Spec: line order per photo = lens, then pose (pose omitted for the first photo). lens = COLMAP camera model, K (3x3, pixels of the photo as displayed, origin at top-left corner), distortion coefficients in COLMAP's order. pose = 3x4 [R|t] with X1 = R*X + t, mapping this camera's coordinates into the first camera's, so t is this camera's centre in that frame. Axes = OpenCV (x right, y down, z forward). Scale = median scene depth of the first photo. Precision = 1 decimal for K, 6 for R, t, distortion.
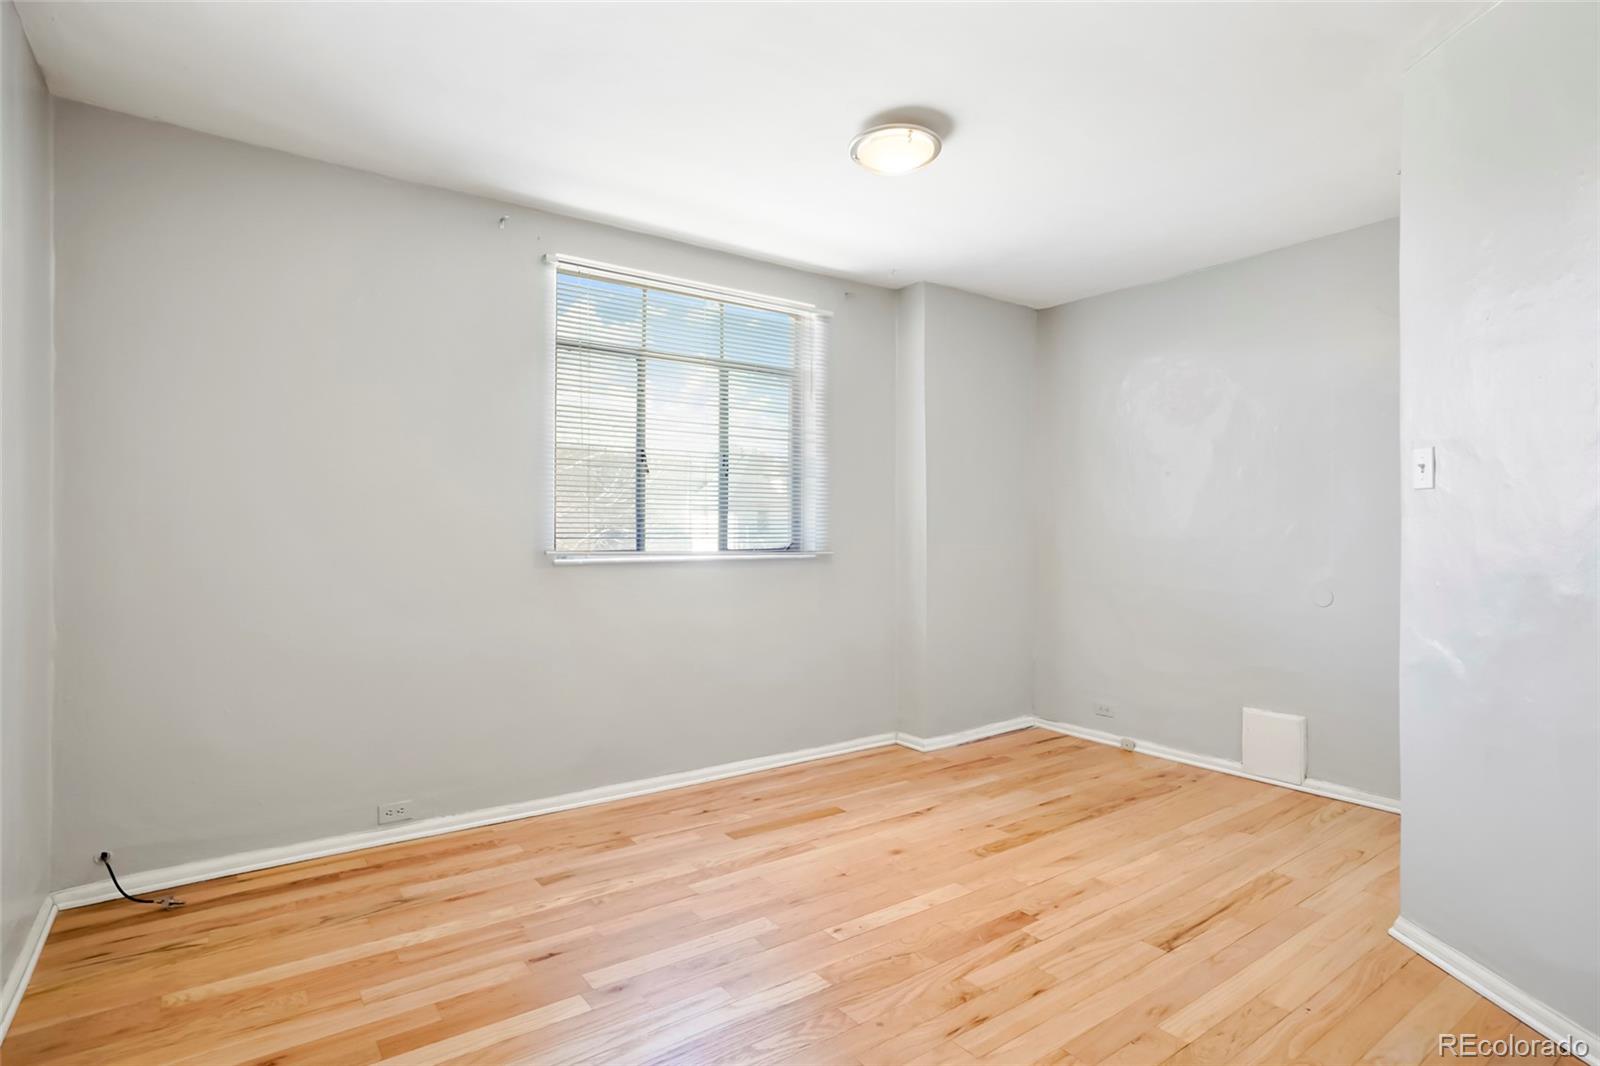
lens RADIAL K [[810.3, 0, 800.0], [0, 810.3, 533.0], [0, 0, 1]] dist [-0.058575, -0.000109]
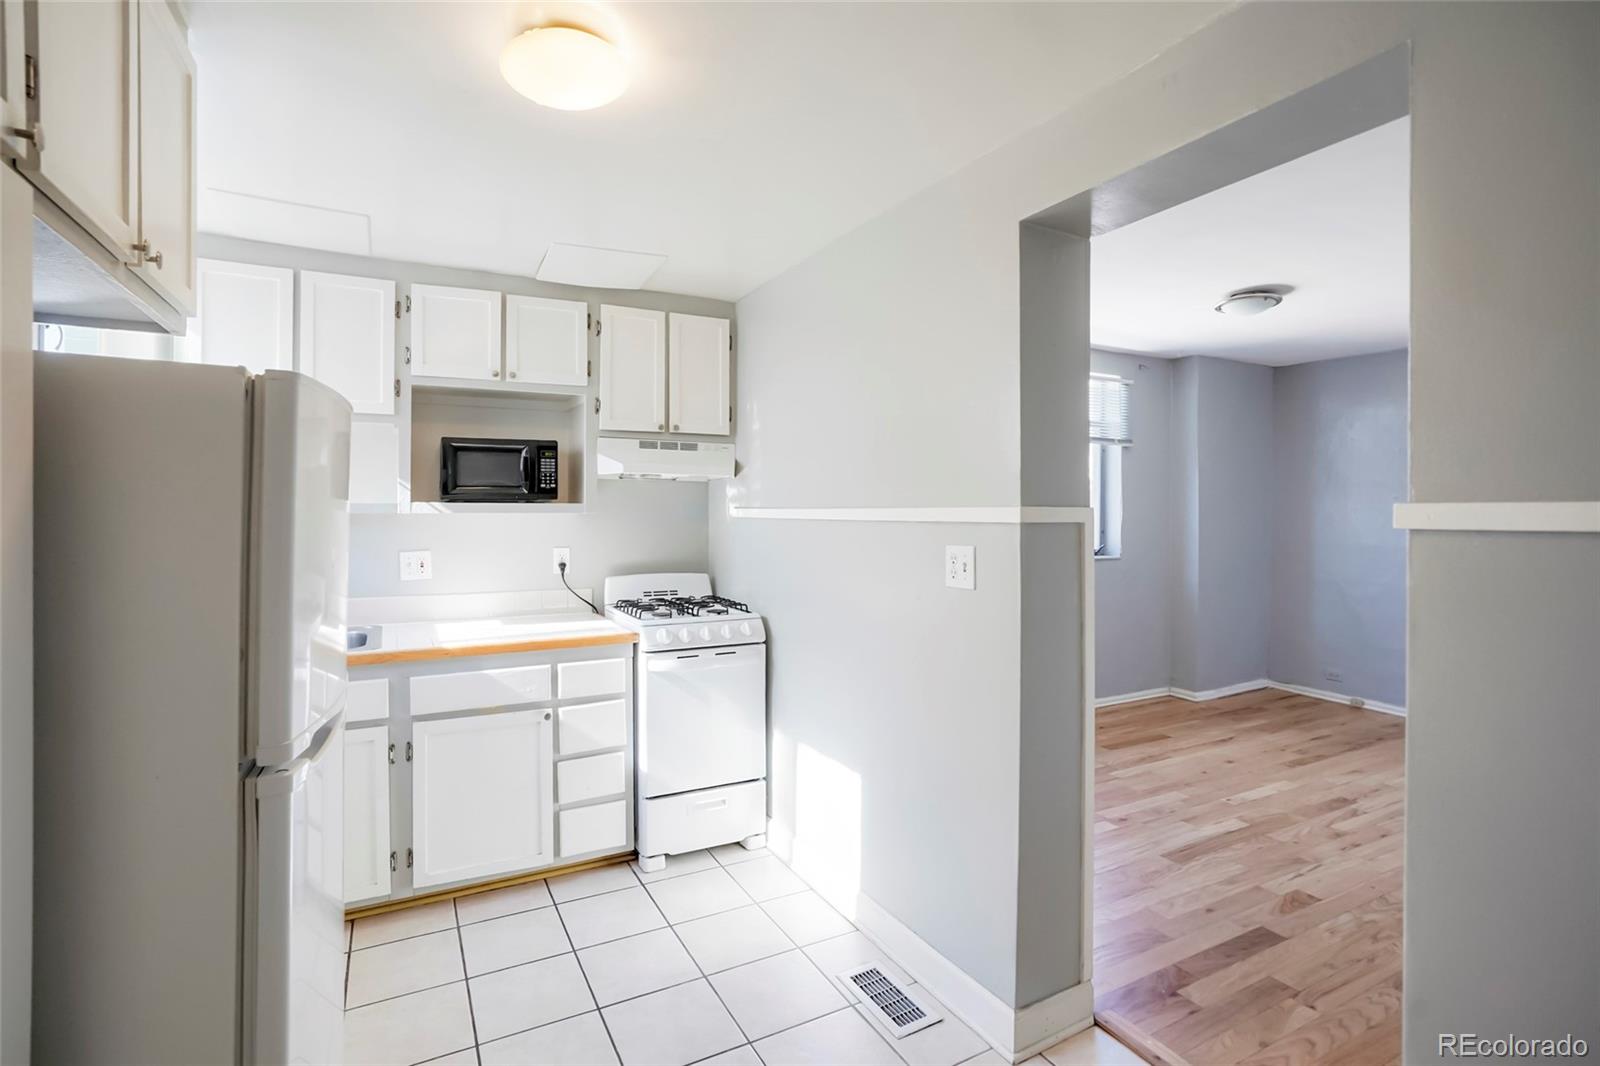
lens RADIAL K [[750.8, 0, 800.8], [0, 750.8, 516.9], [0, 0, 1]] dist [-0.019593, 0.000523]
pose [[0.989778, 0.001388, -0.142613, -0.480420], [-0.000465, 0.999979, 0.006506, -0.069589], [0.142619, -0.006373, 0.989757, -0.494573]]
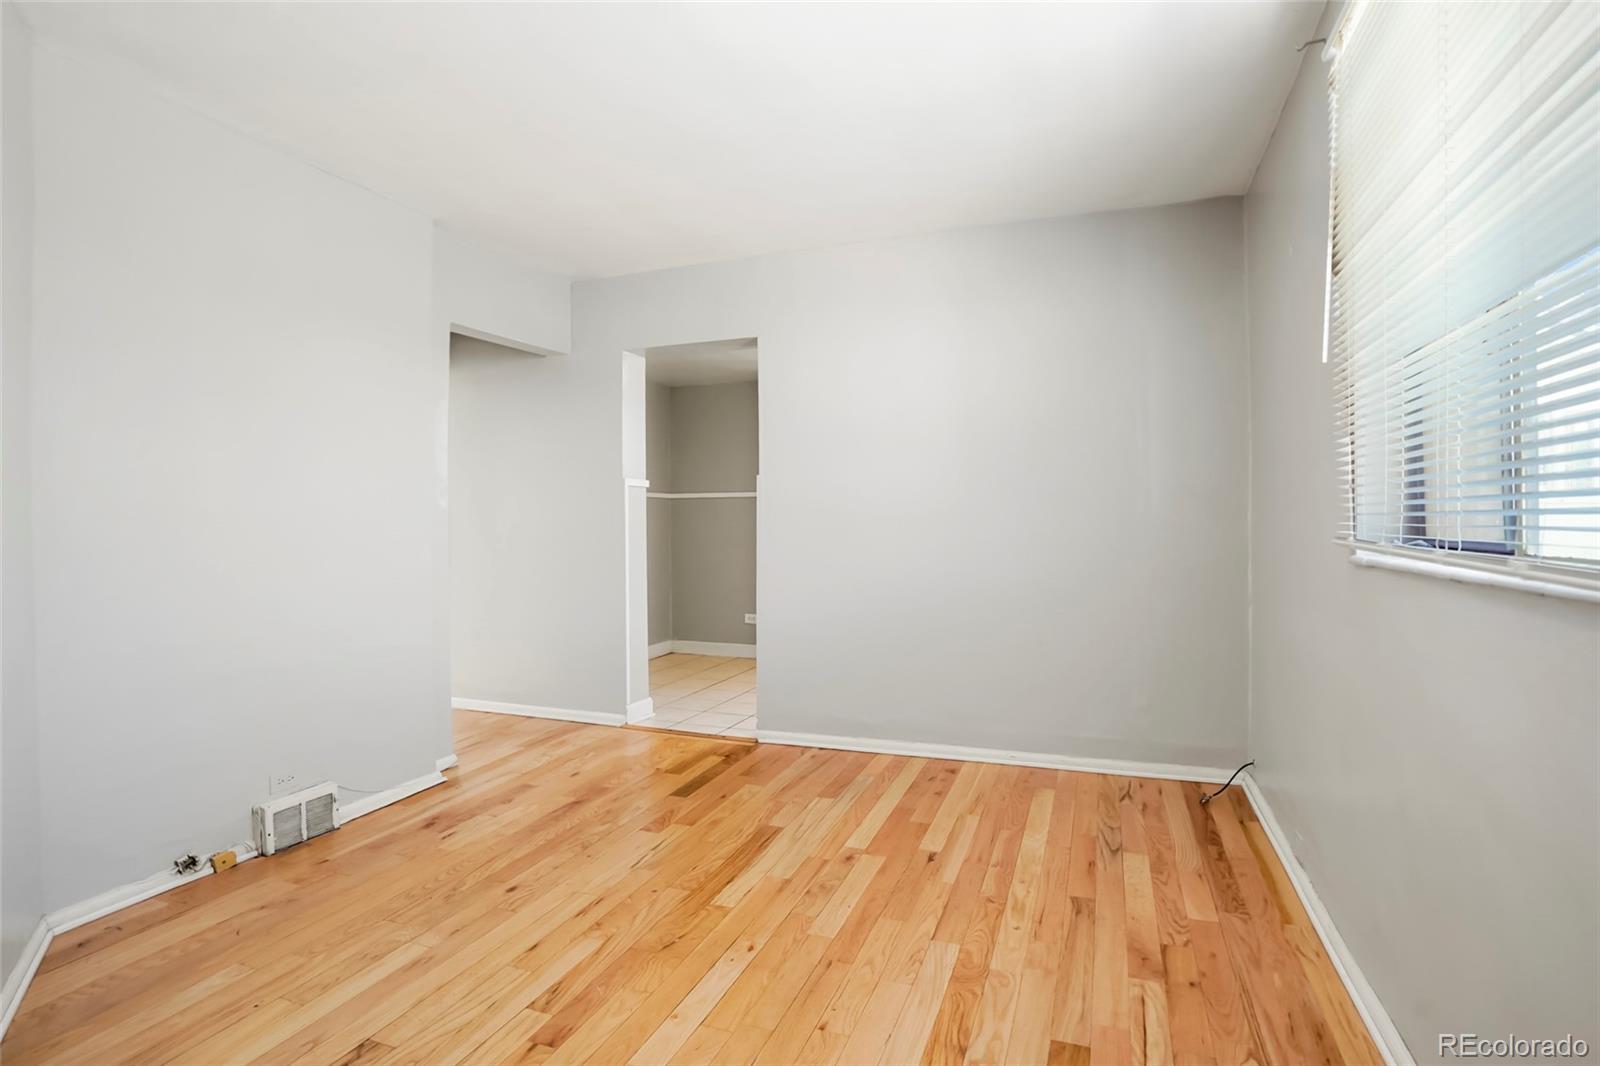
lens RADIAL K [[810.3, 0, 800.0], [0, 810.3, 533.0], [0, 0, 1]] dist [-0.058575, -0.000109]
pose [[-0.837090, 0.019532, -0.546717, 0.394747], [0.010677, 0.999755, 0.019369, -0.001048], [0.546962, 0.010377, -0.837093, 1.438434]]
